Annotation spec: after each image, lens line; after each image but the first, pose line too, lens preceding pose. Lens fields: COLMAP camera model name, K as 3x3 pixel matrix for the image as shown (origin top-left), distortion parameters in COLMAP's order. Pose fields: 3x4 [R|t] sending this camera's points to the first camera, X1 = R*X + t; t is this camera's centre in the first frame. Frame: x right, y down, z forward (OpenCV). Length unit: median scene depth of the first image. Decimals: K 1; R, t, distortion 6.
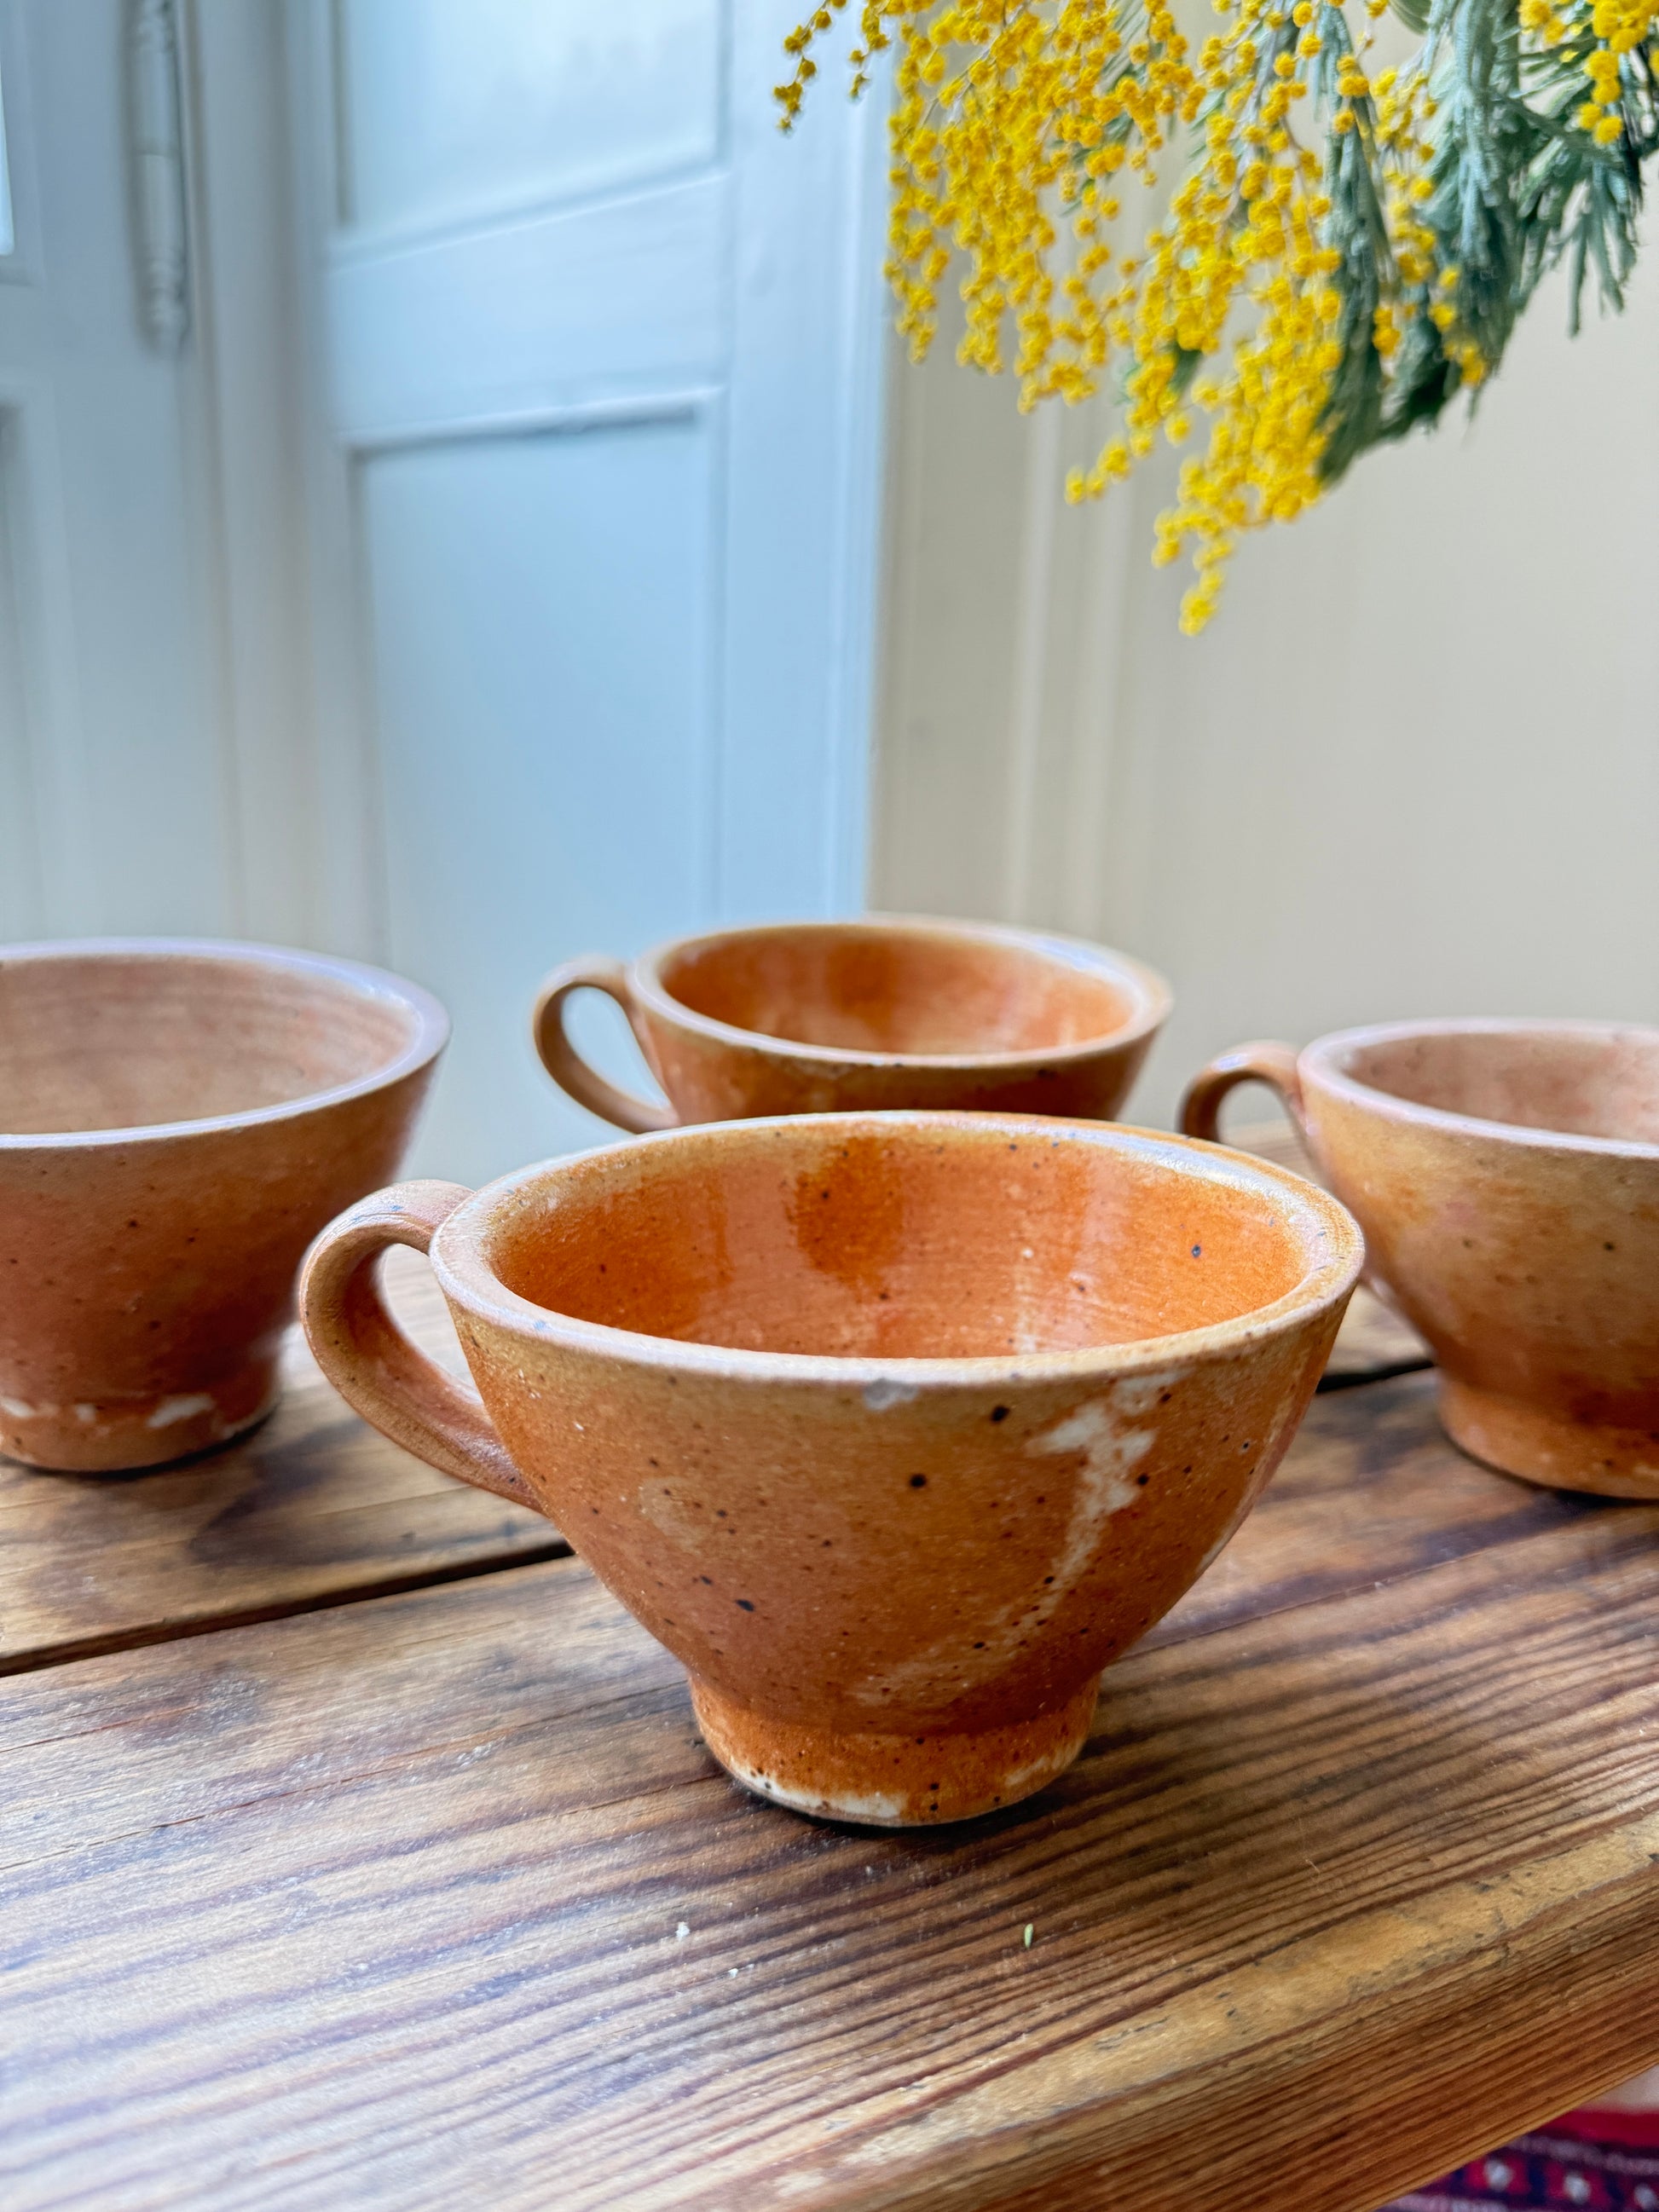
lens RADIAL K [[1681.5, 0, 834.7], [0, 1681.5, 1110.1], [0, 0, 1]] dist [-0.092762, 0.056451]
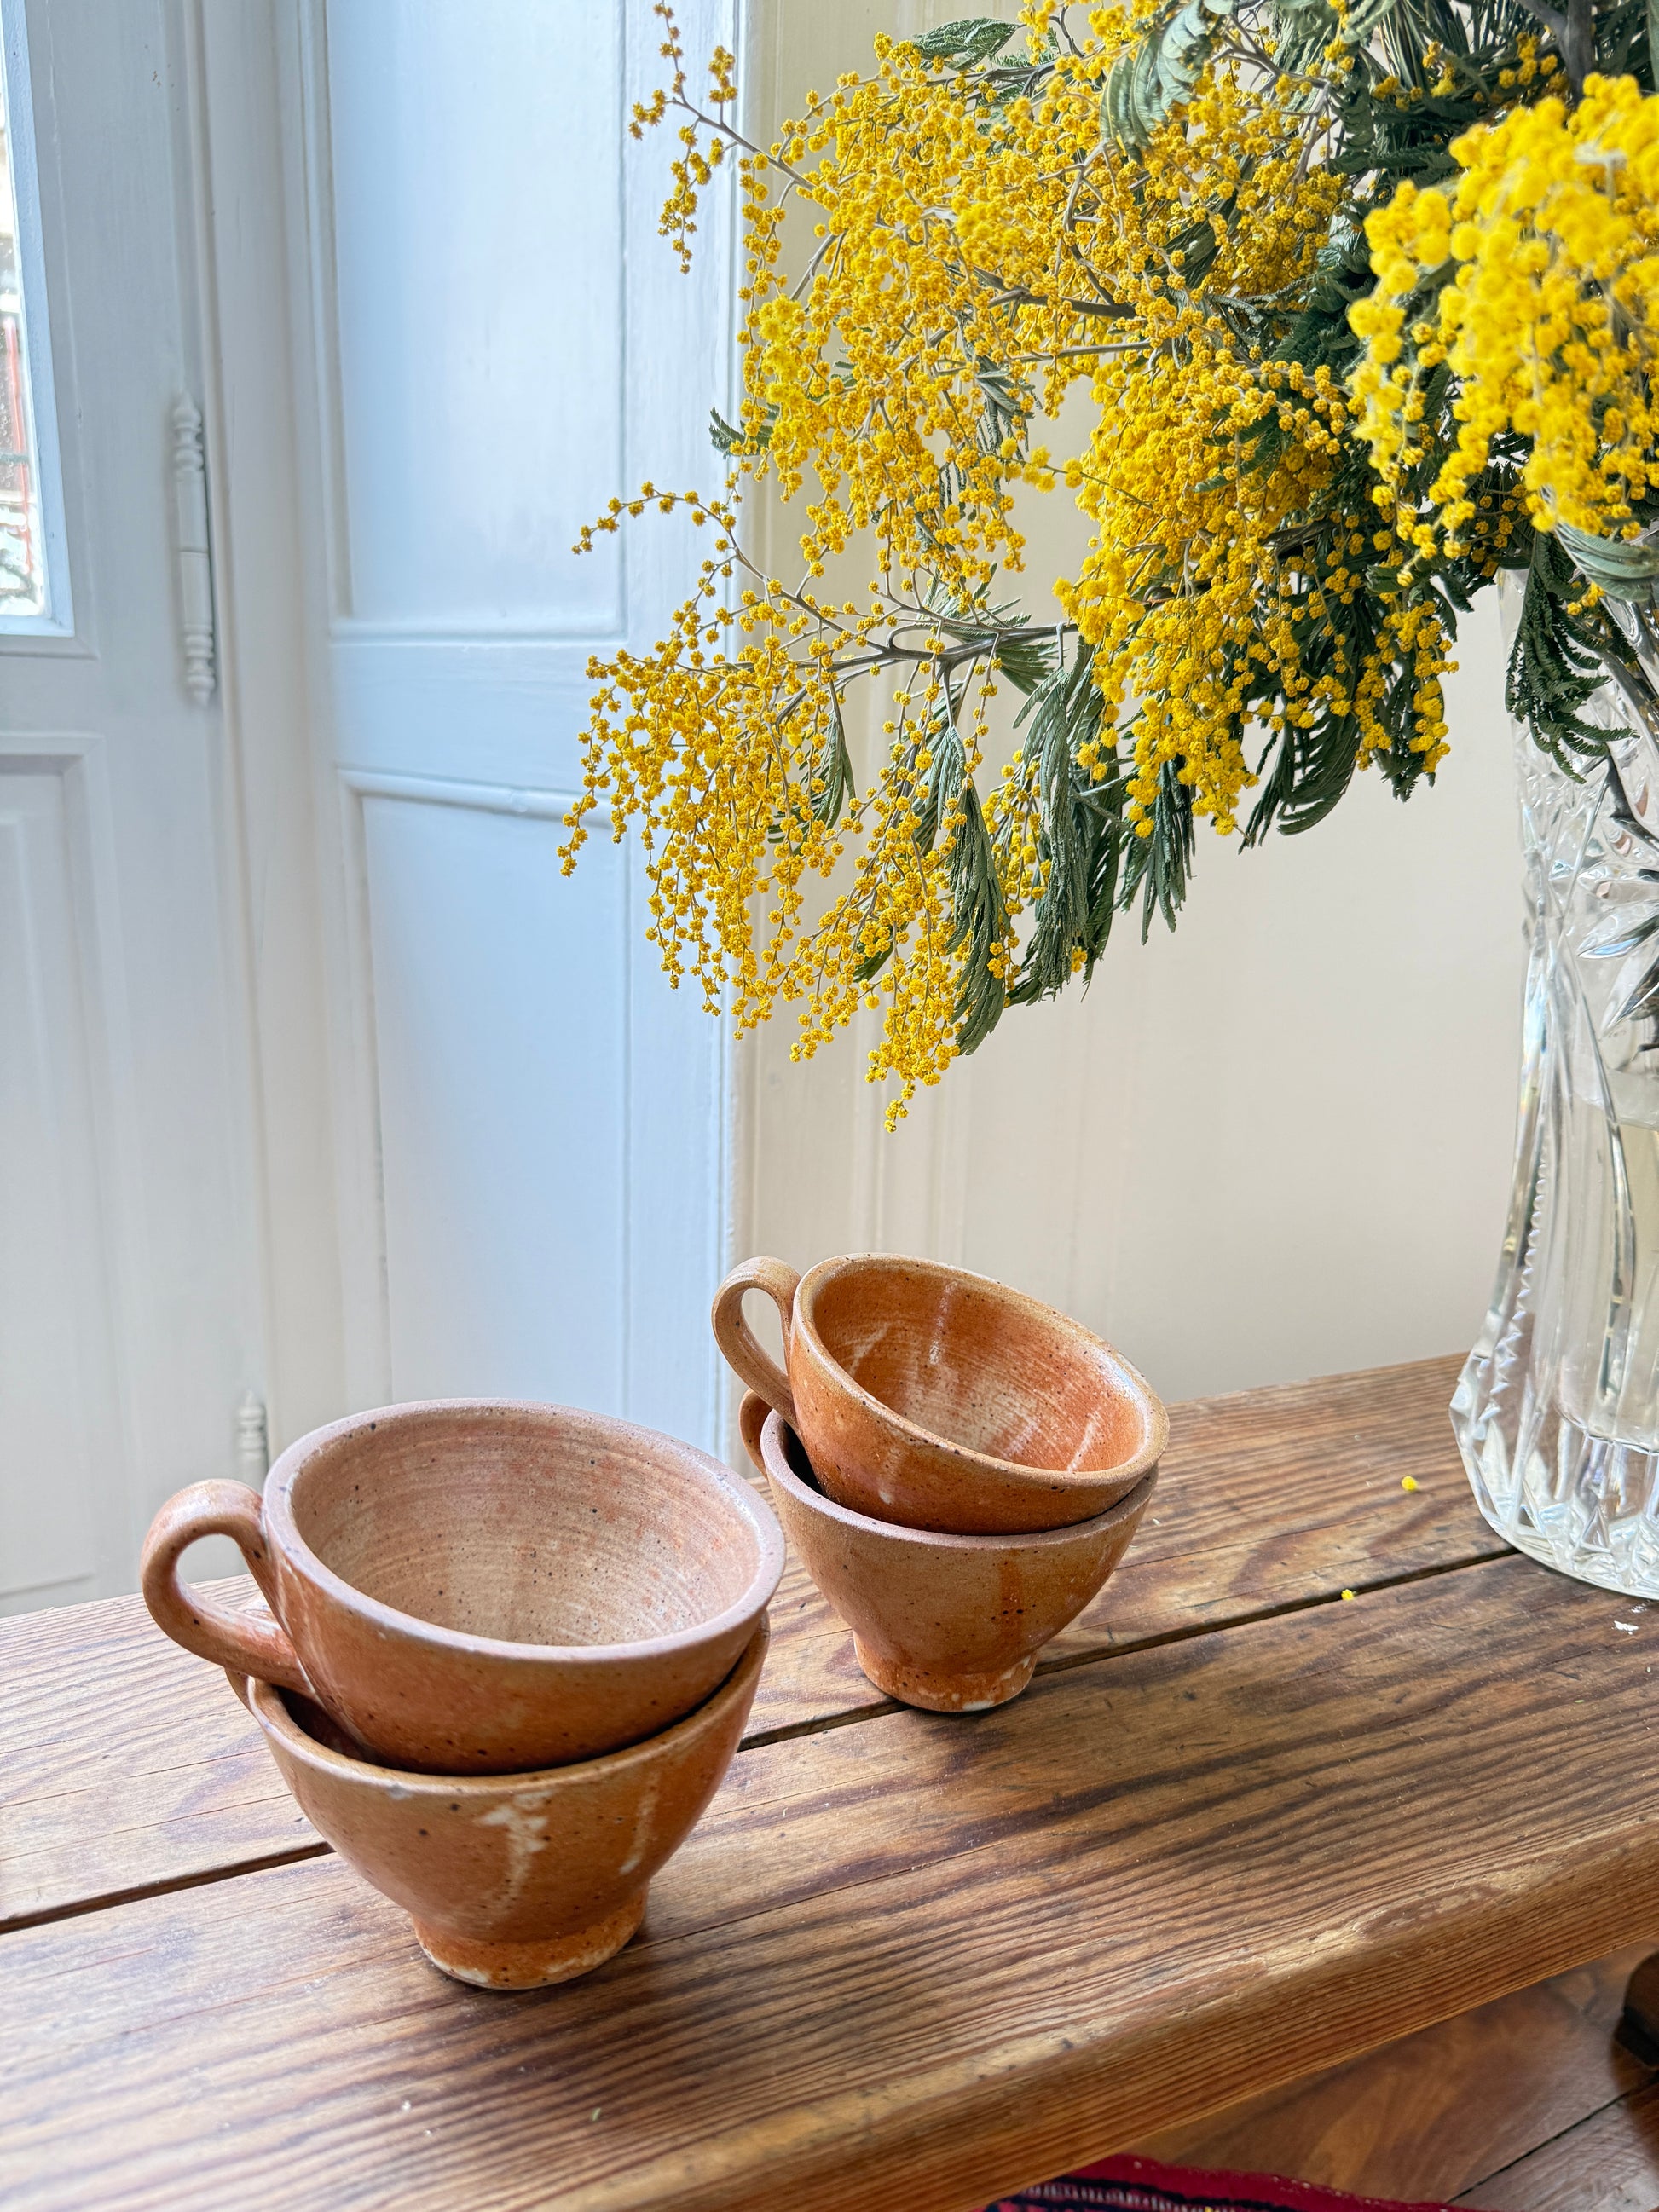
lens RADIAL K [[1614.2, 0, 824.0], [0, 1614.2, 1107.6], [0, 0, 1]] dist [-0.010173, -0.015711]
pose [[0.999497, 0.002631, -0.031589, 0.376633], [-0.003831, 0.999270, -0.037999, -0.477127], [0.031466, 0.038100, 0.998778, -0.699915]]
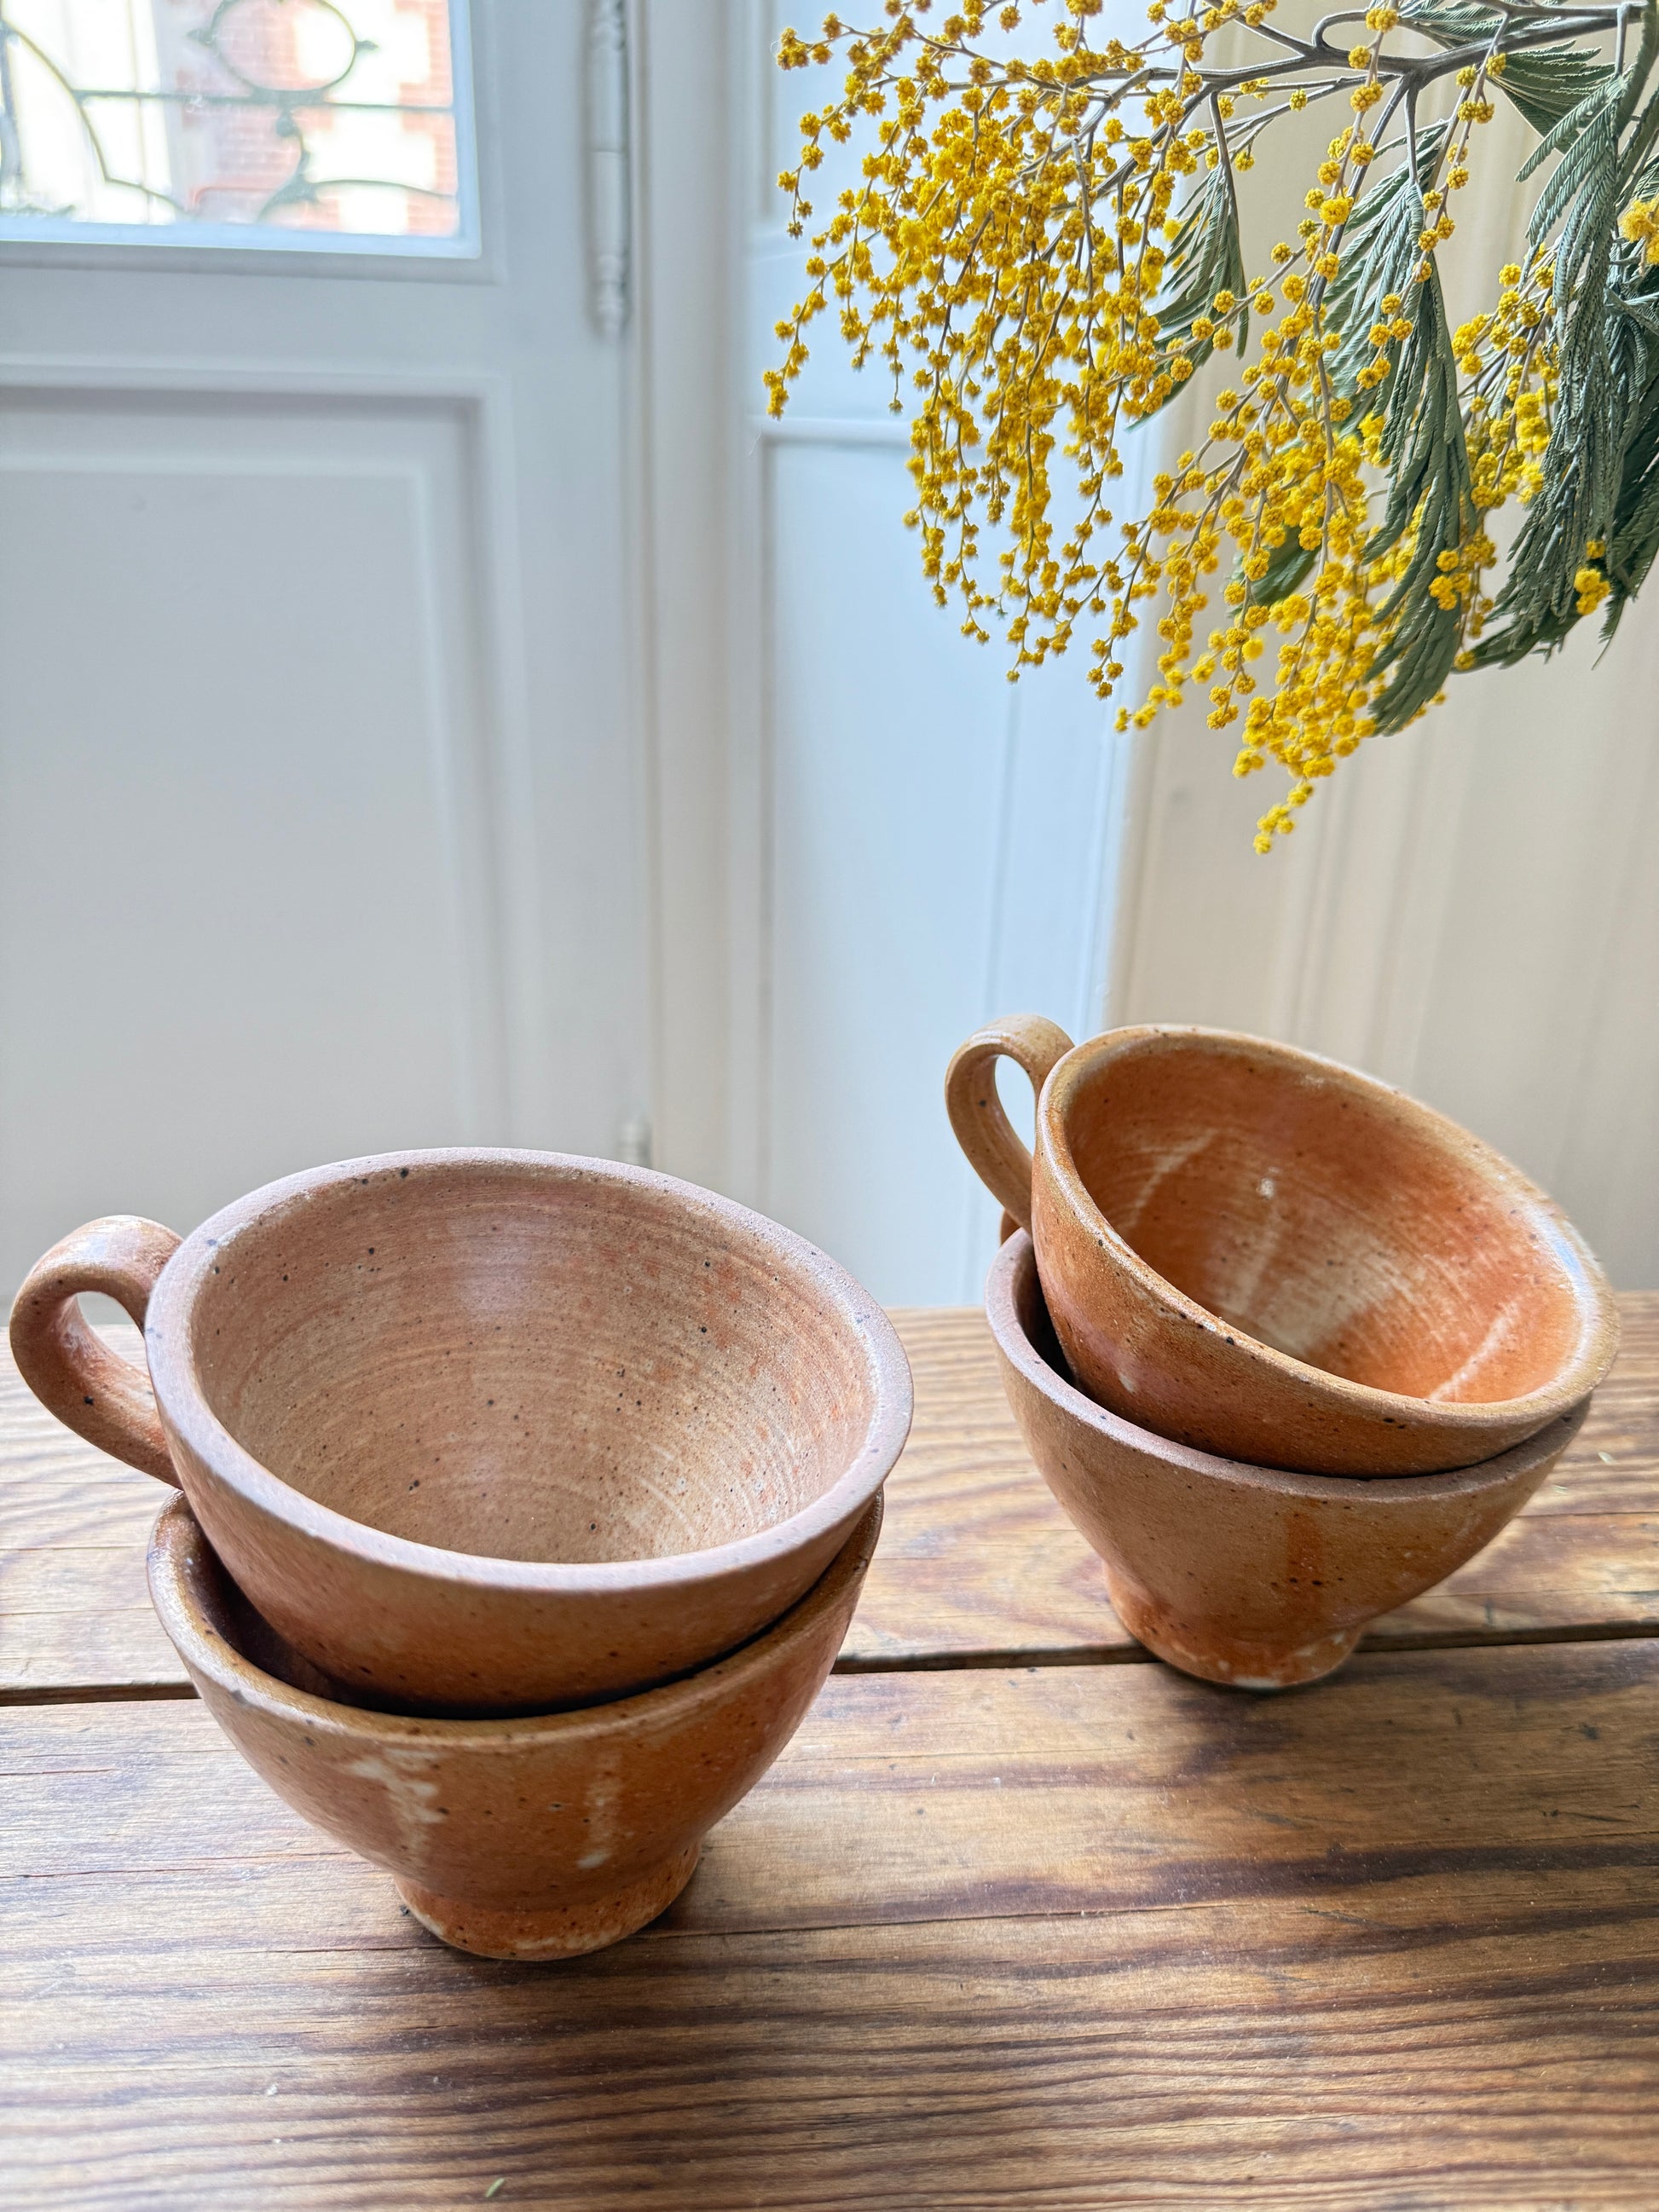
lens RADIAL K [[1643.3, 0, 826.8], [0, 1643.3, 1114.2], [0, 0, 1]] dist [-0.053888, 0.022075]
pose [[0.933643, 0.133603, -0.332358, 0.586030], [-0.095731, 0.987156, 0.127898, -0.435792], [0.345177, -0.087594, 0.934441, 0.017349]]
